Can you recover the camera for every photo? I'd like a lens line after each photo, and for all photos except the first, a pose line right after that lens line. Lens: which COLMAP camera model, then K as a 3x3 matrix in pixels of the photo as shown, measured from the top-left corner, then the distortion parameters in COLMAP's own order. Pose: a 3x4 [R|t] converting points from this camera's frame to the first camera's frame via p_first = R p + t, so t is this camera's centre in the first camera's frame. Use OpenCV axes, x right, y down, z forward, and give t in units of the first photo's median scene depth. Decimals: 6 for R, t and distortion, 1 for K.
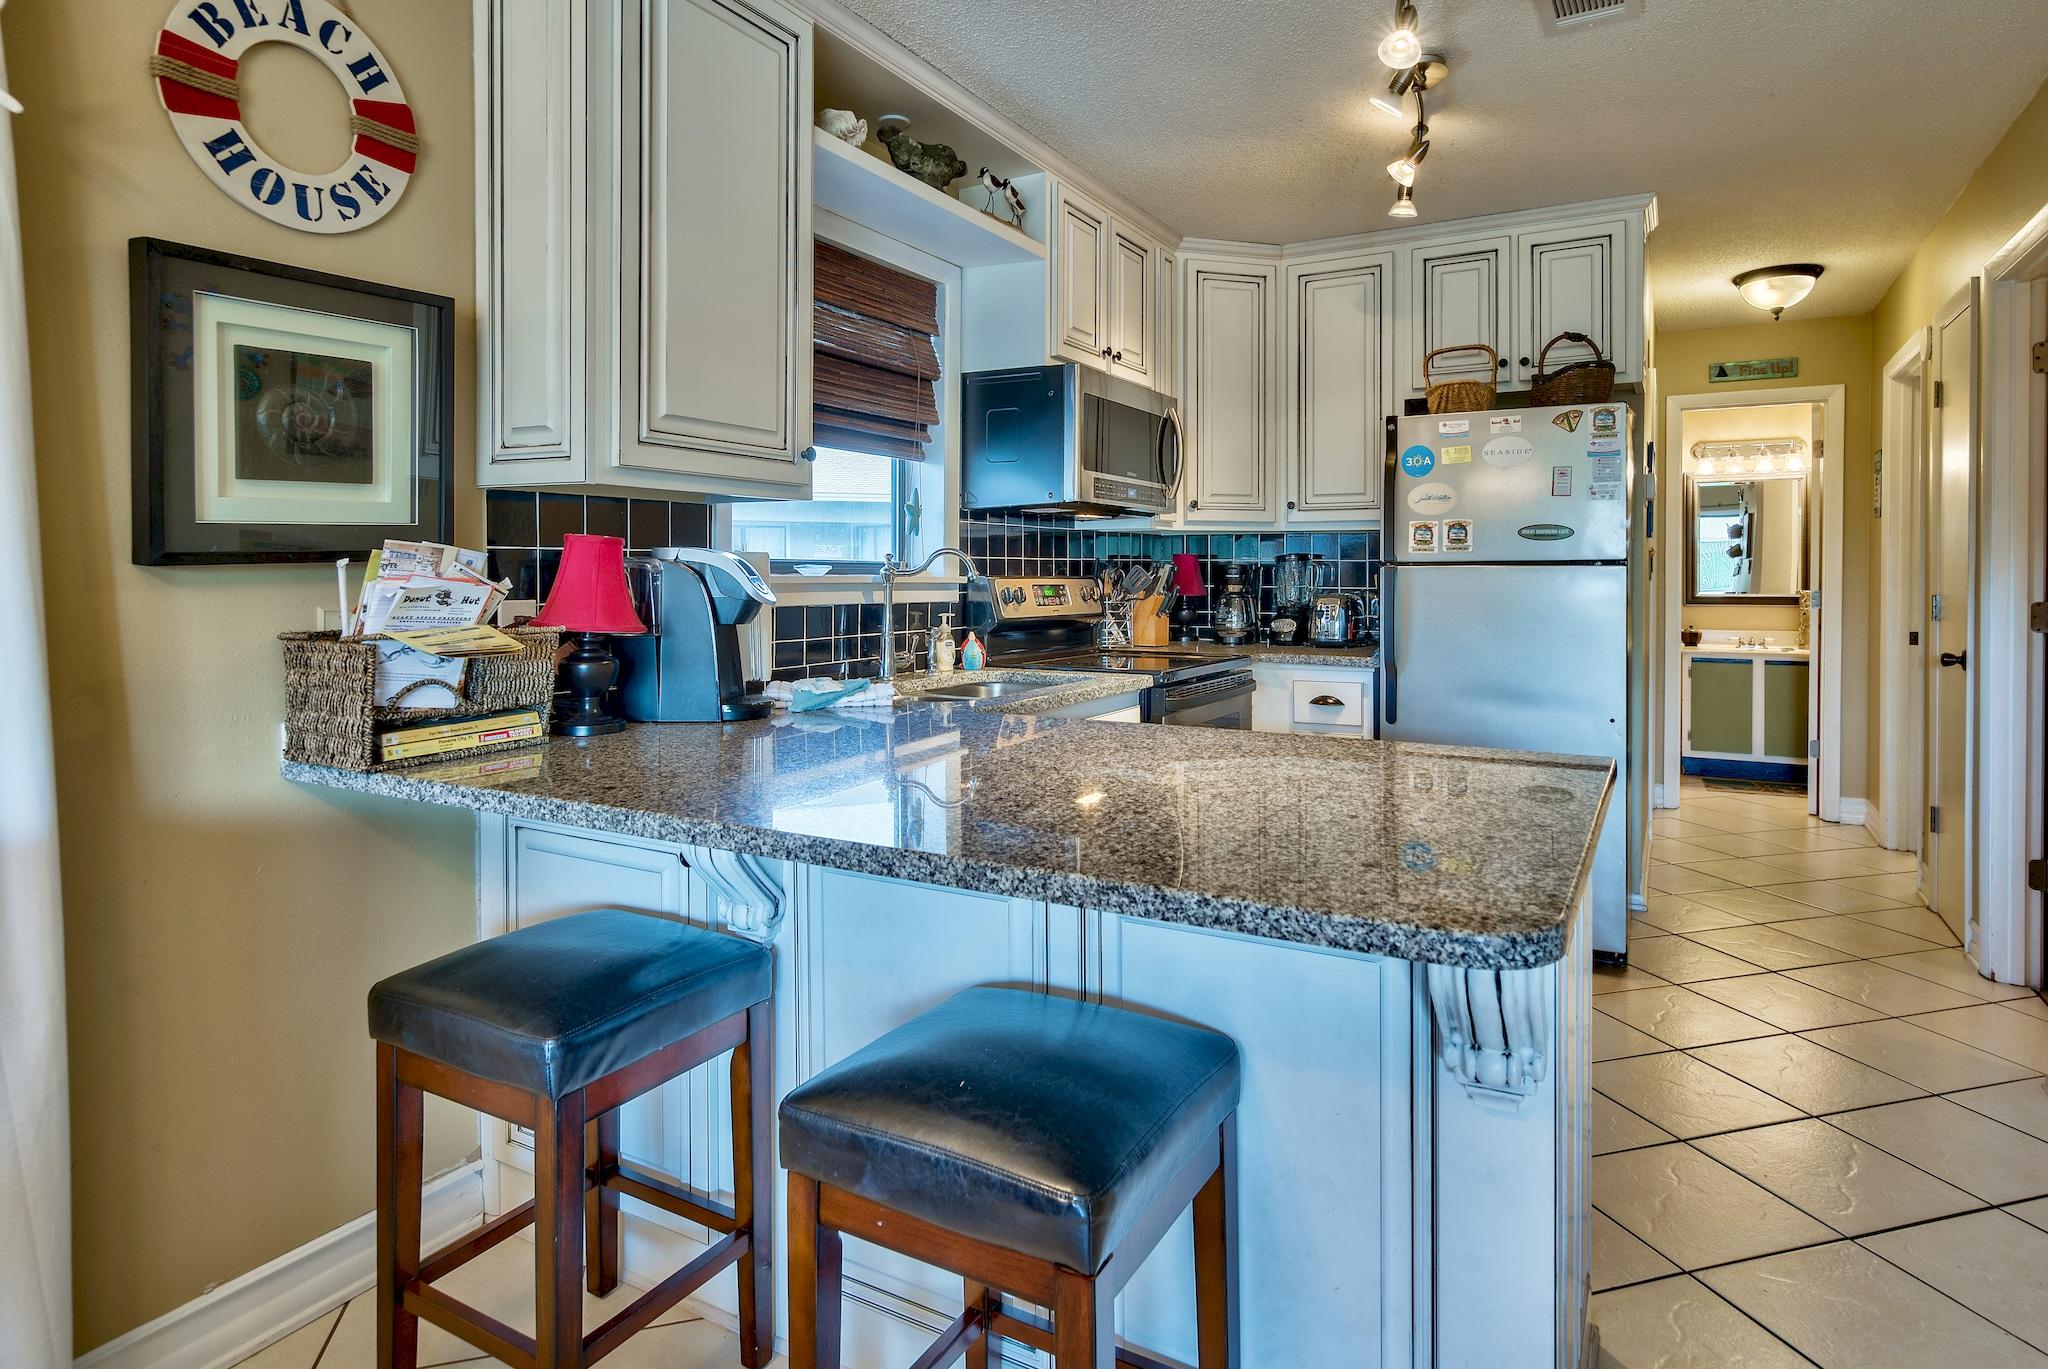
lens RADIAL K [[1115.1, 0, 1047.6], [0, 1115.1, 592.7], [0, 0, 1]] dist [0.017160, -0.000682]
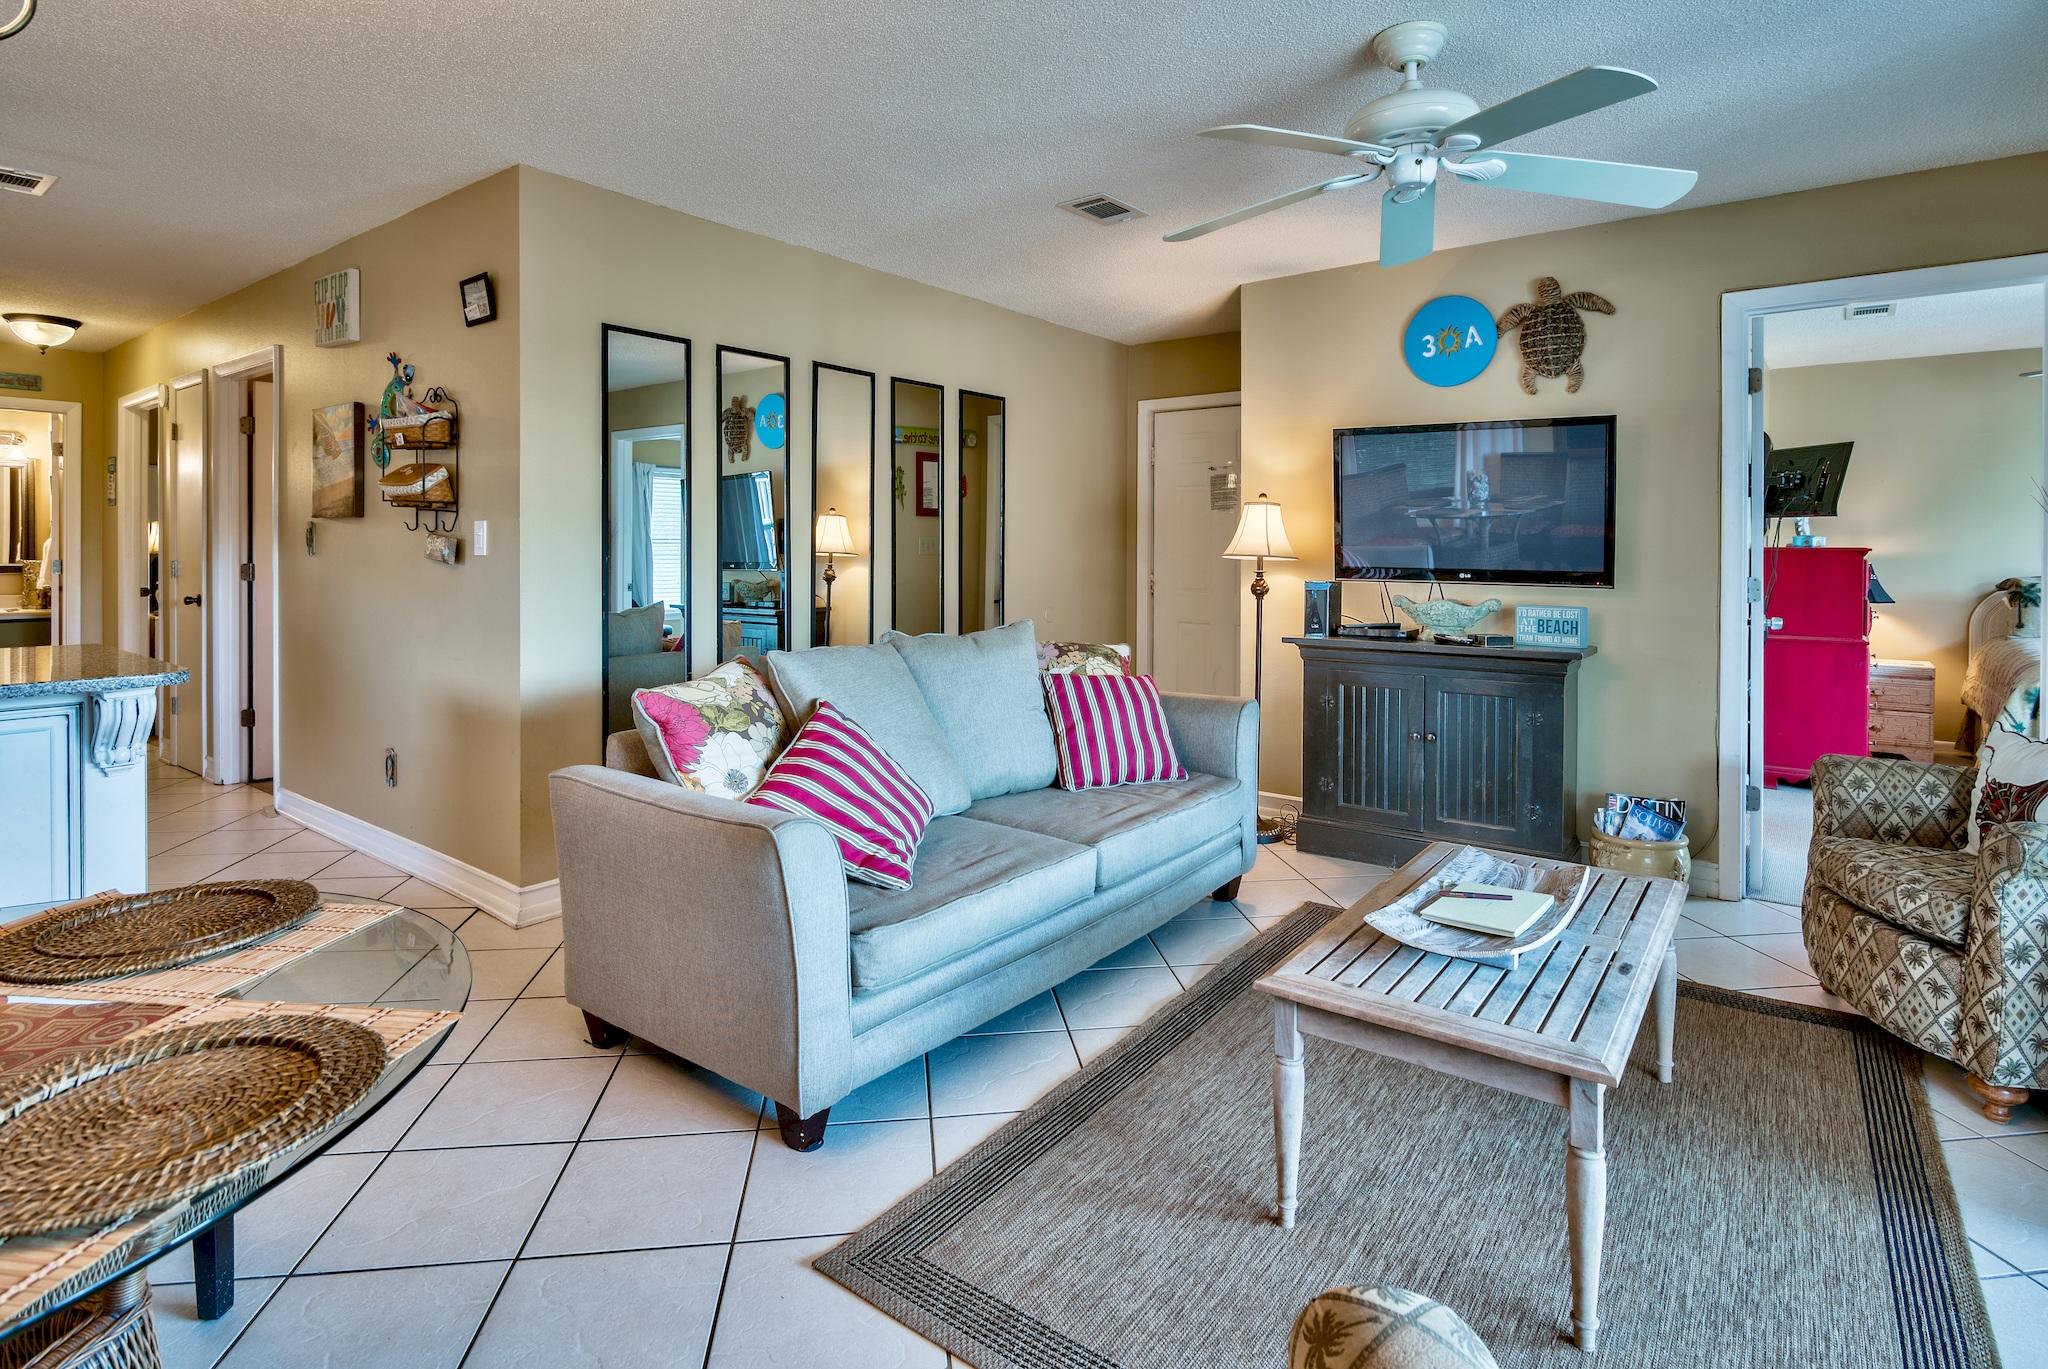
lens RADIAL K [[1042.9, 0, 1023.1], [0, 1042.9, 548.4], [0, 0, 1]] dist [0.000890, -0.000539]
pose [[0.150596, 0.001083, 0.988595, -0.491887], [0.013327, 0.999906, -0.003126, 0.004816], [-0.988506, 0.013646, 0.150567, -0.401060]]
